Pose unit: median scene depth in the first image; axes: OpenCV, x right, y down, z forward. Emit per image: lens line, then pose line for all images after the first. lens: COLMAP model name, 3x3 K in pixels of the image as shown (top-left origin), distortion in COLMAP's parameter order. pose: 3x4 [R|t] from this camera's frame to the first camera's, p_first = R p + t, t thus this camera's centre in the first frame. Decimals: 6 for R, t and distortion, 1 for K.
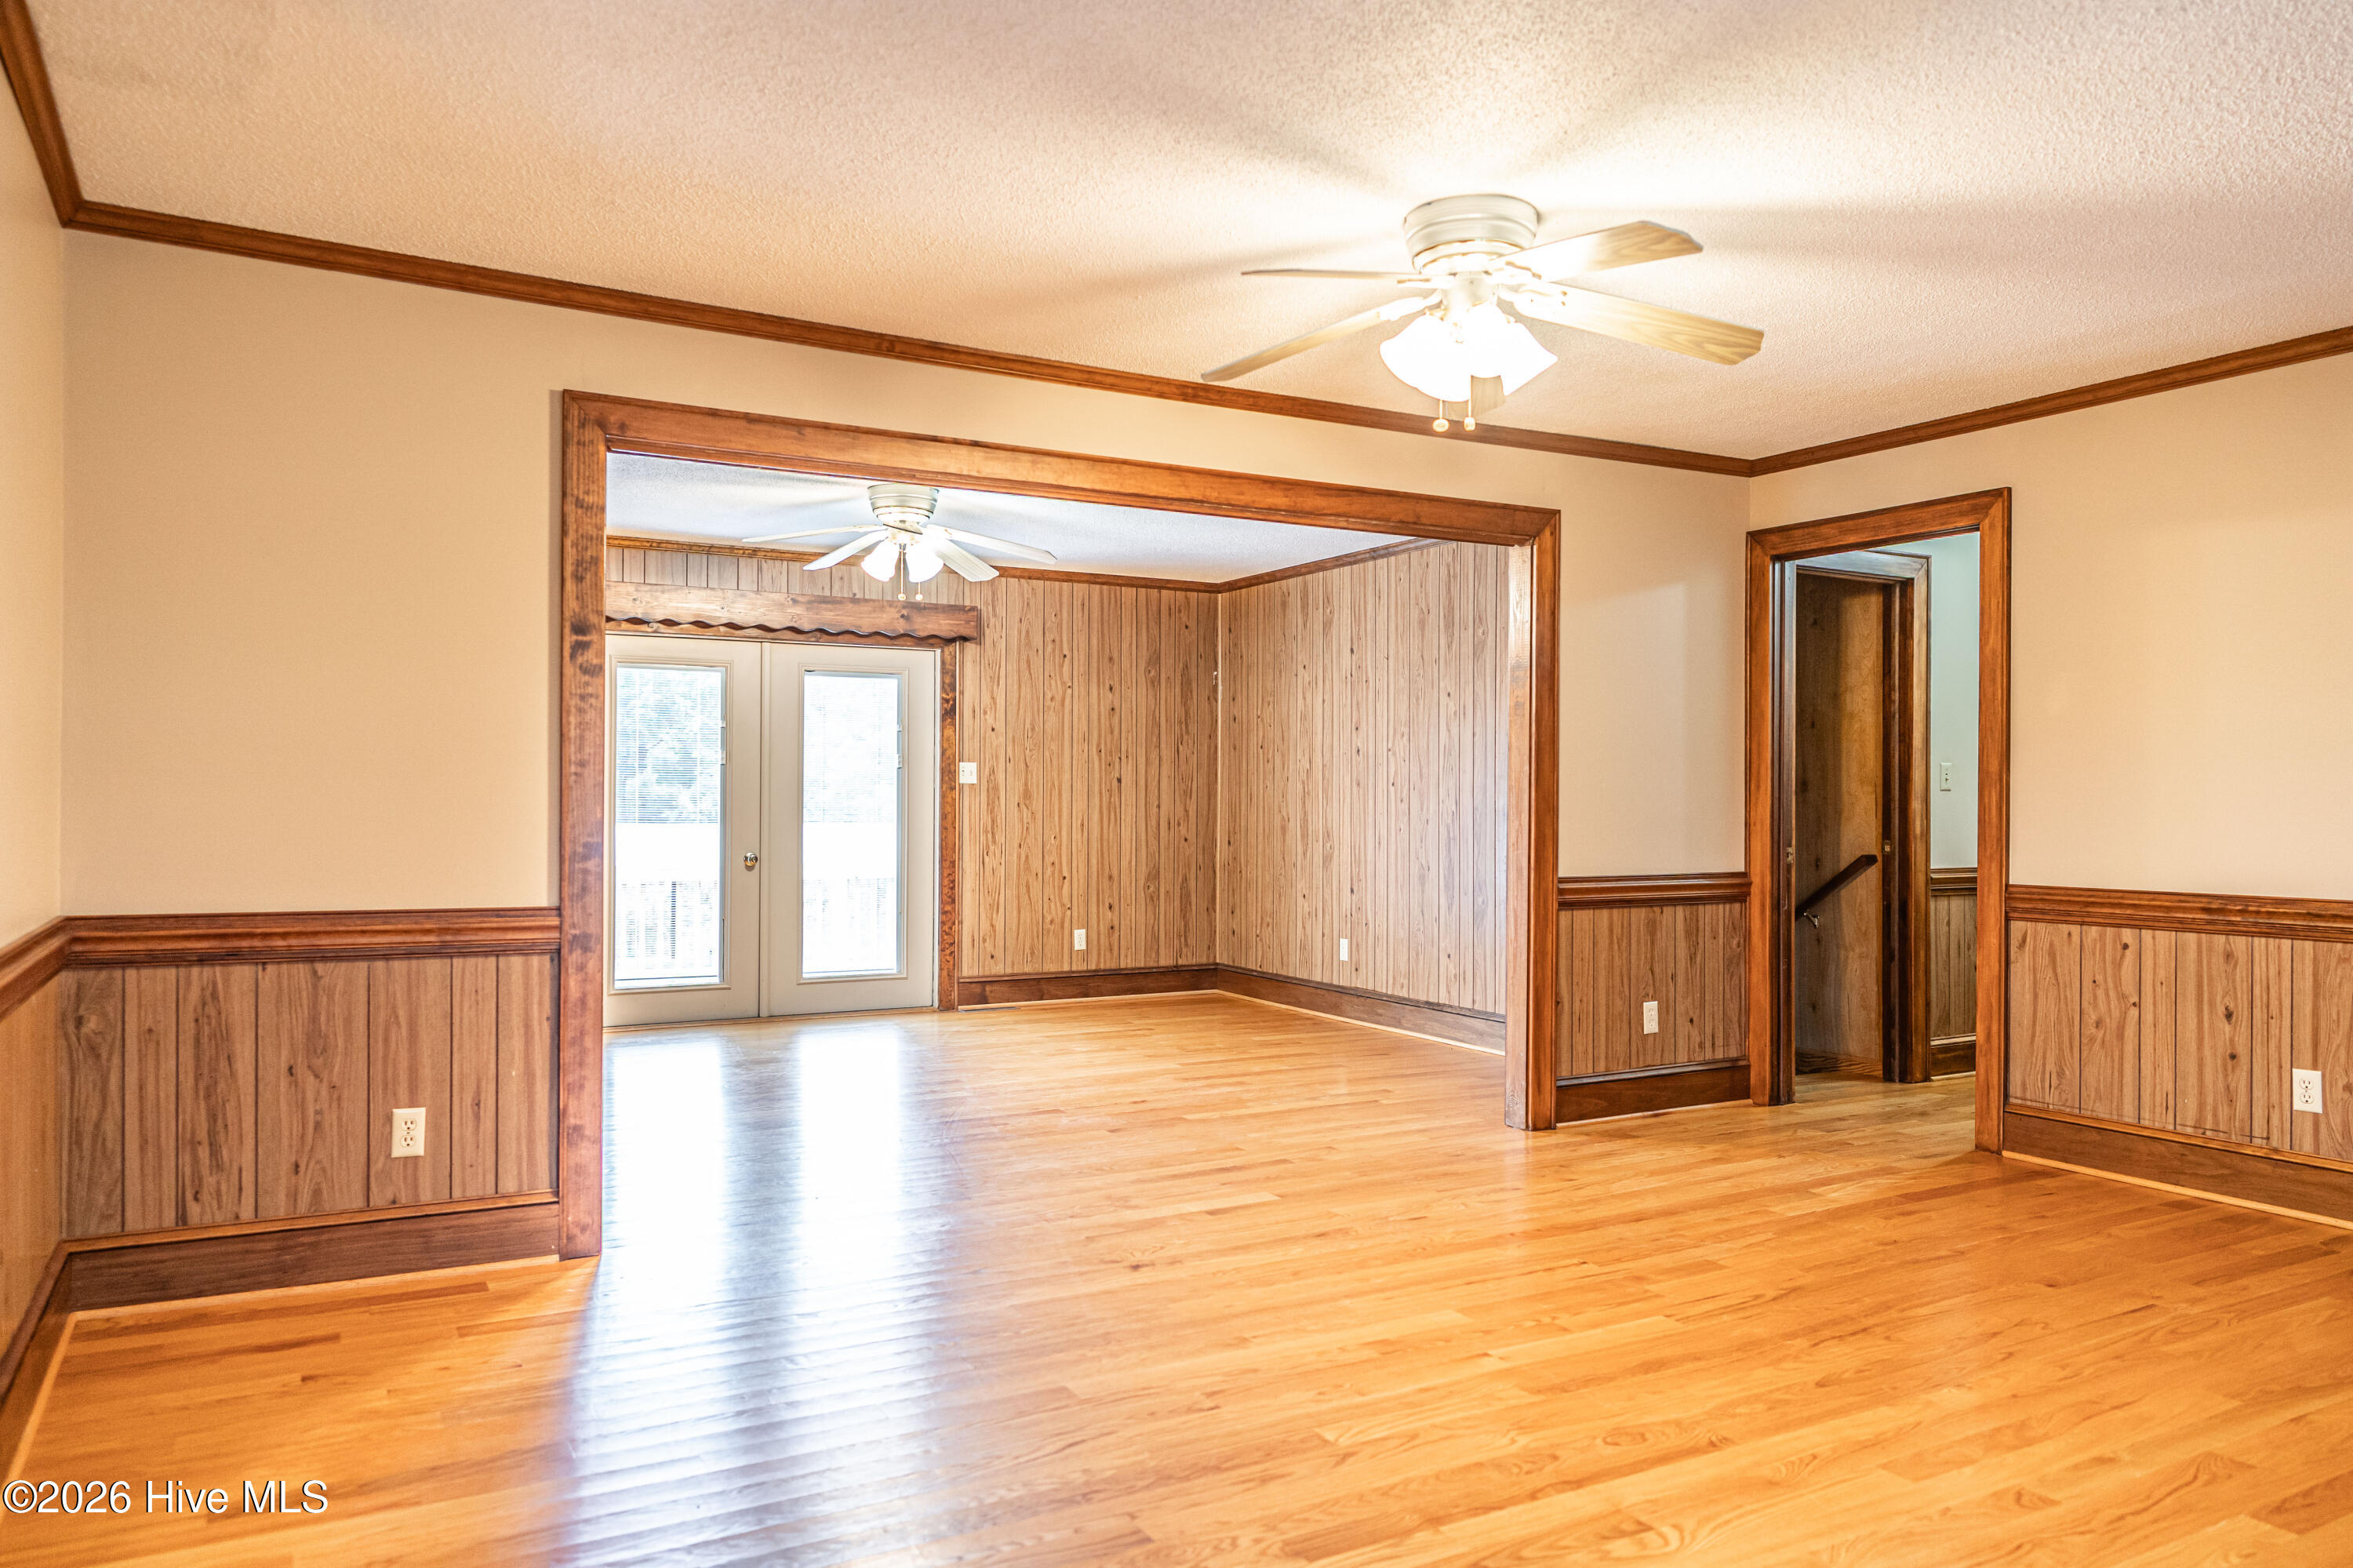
lens RADIAL K [[1595.0, 0, 1176.1], [0, 1595.0, 794.8], [0, 0, 1]] dist [-0.005102, 0.000461]
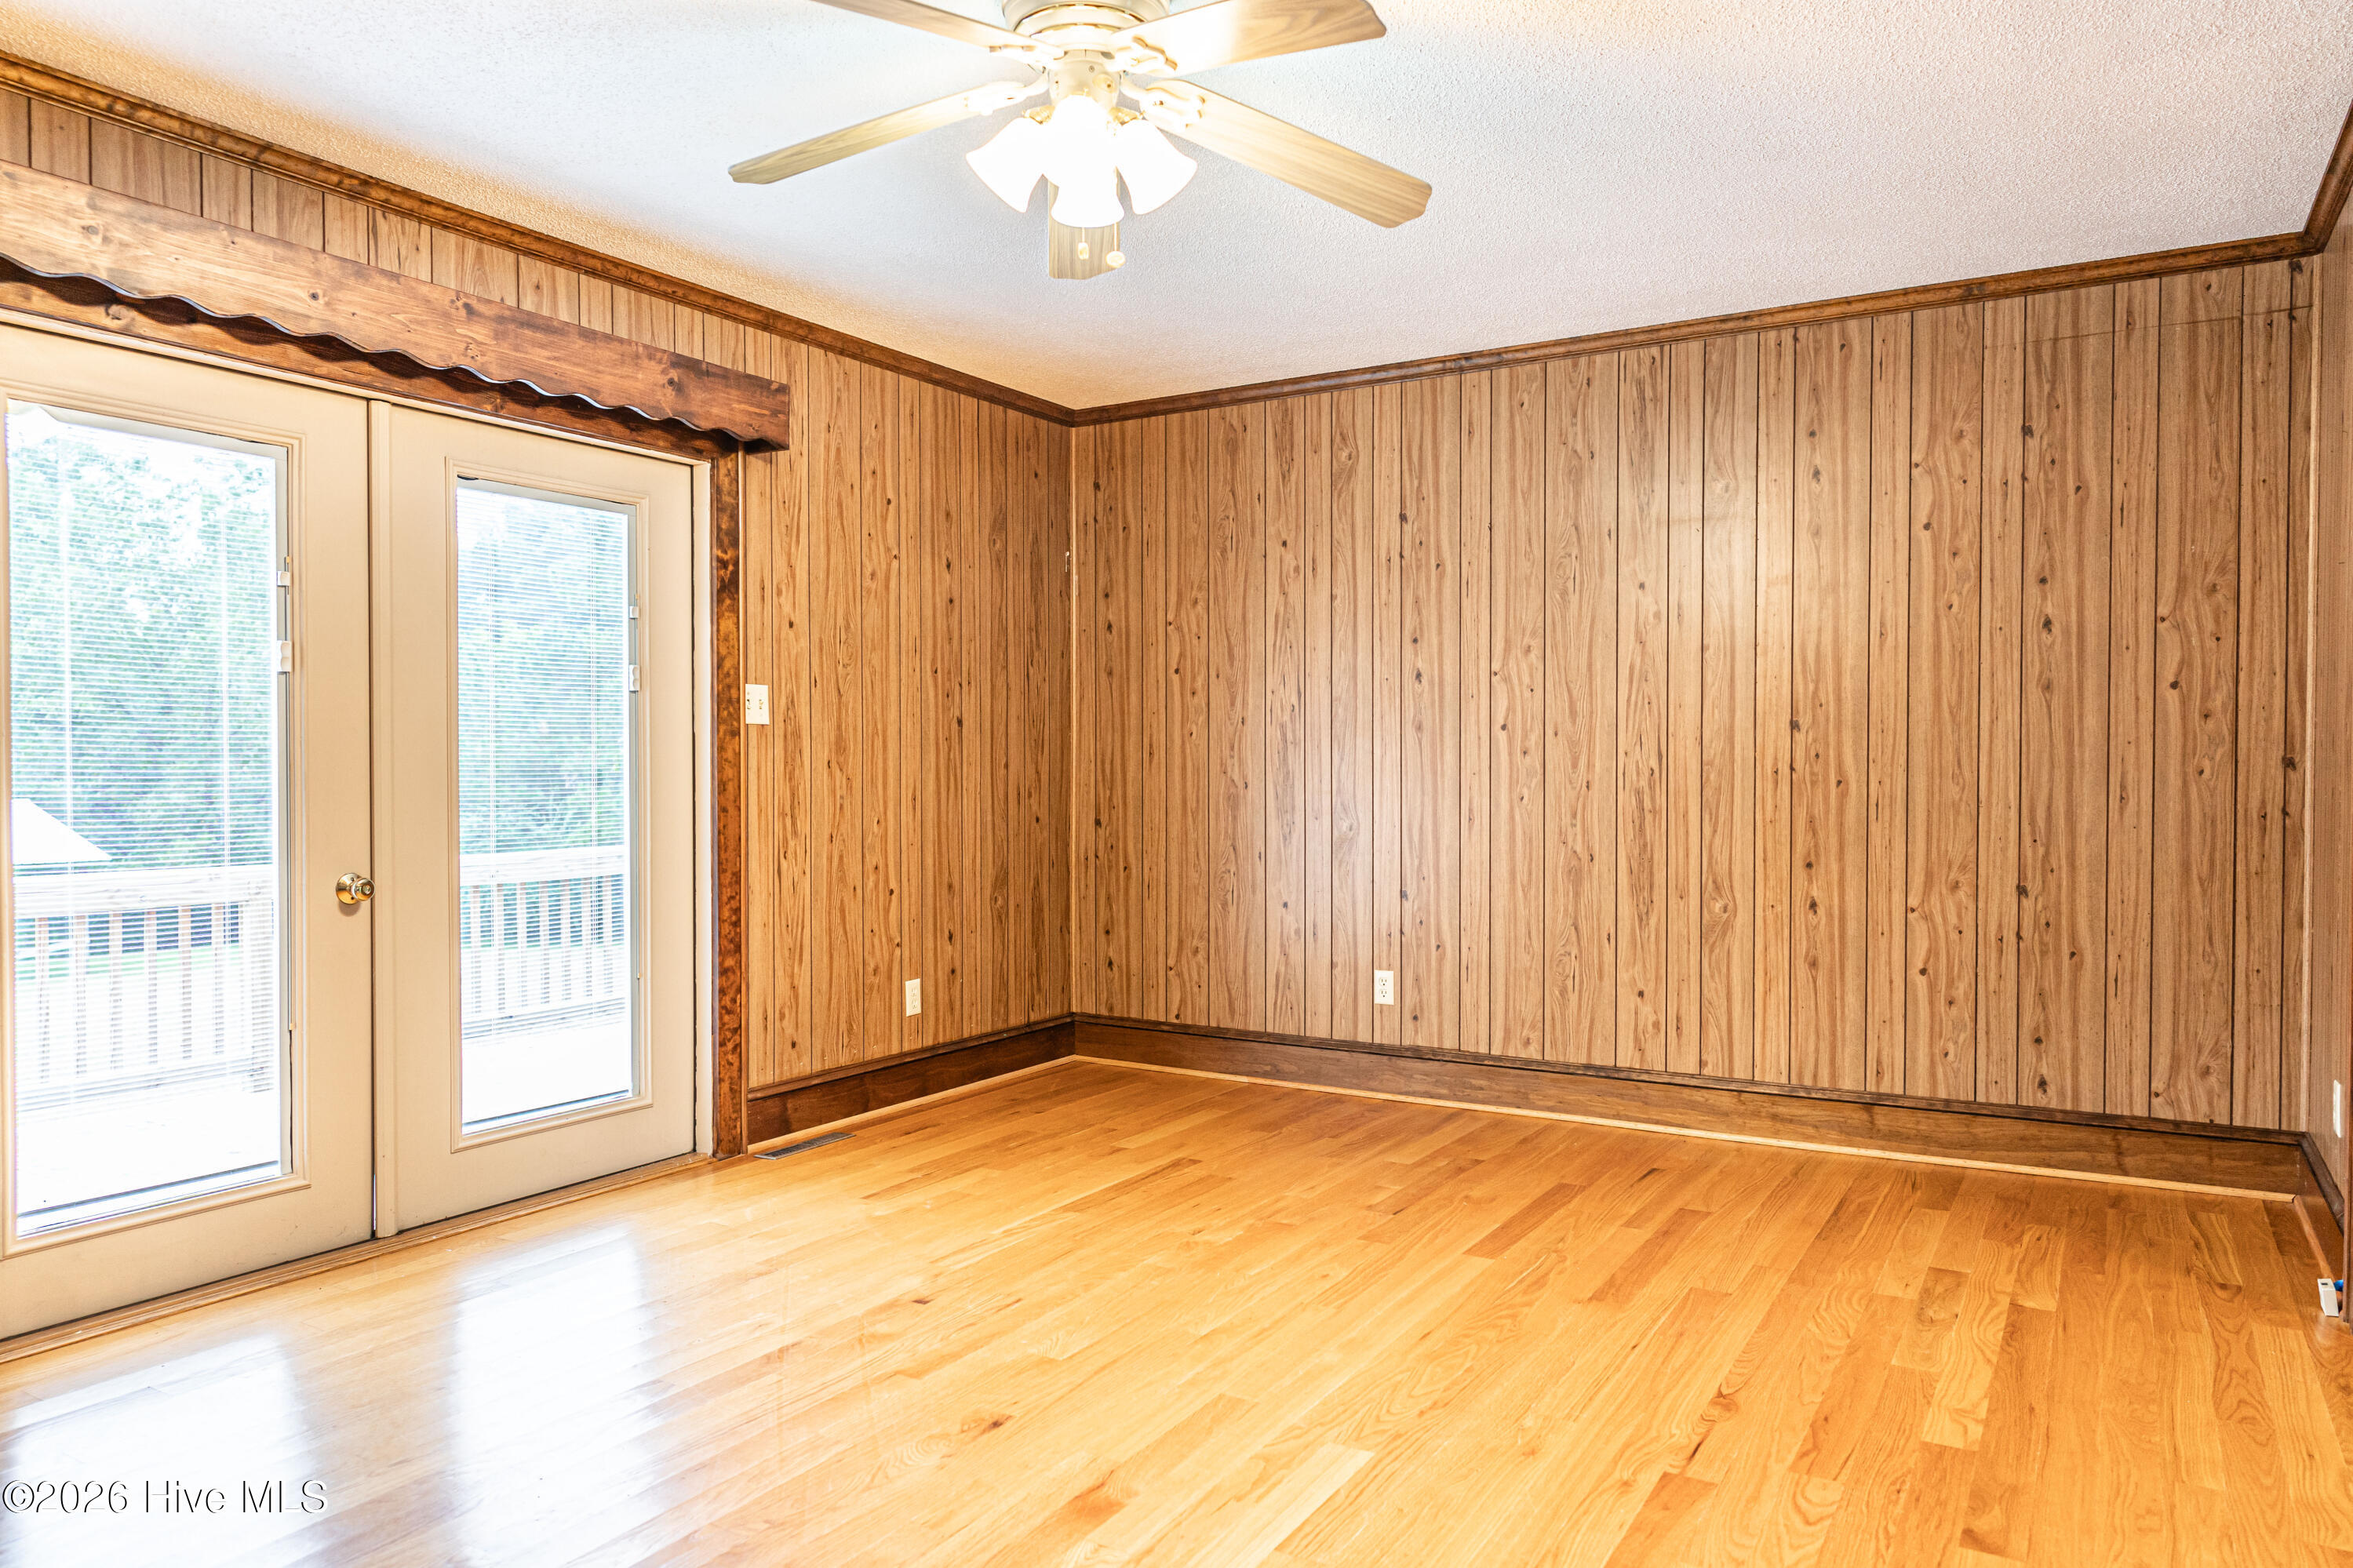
lens RADIAL K [[1568.5, 0, 1181.2], [0, 1568.5, 792.8], [0, 0, 1]] dist [0.000935, 0.001389]
pose [[0.870763, -0.014665, 0.491485, -0.265522], [0.003898, 0.999730, 0.022924, 0.004367], [-0.491688, -0.018045, 0.870584, 0.480861]]
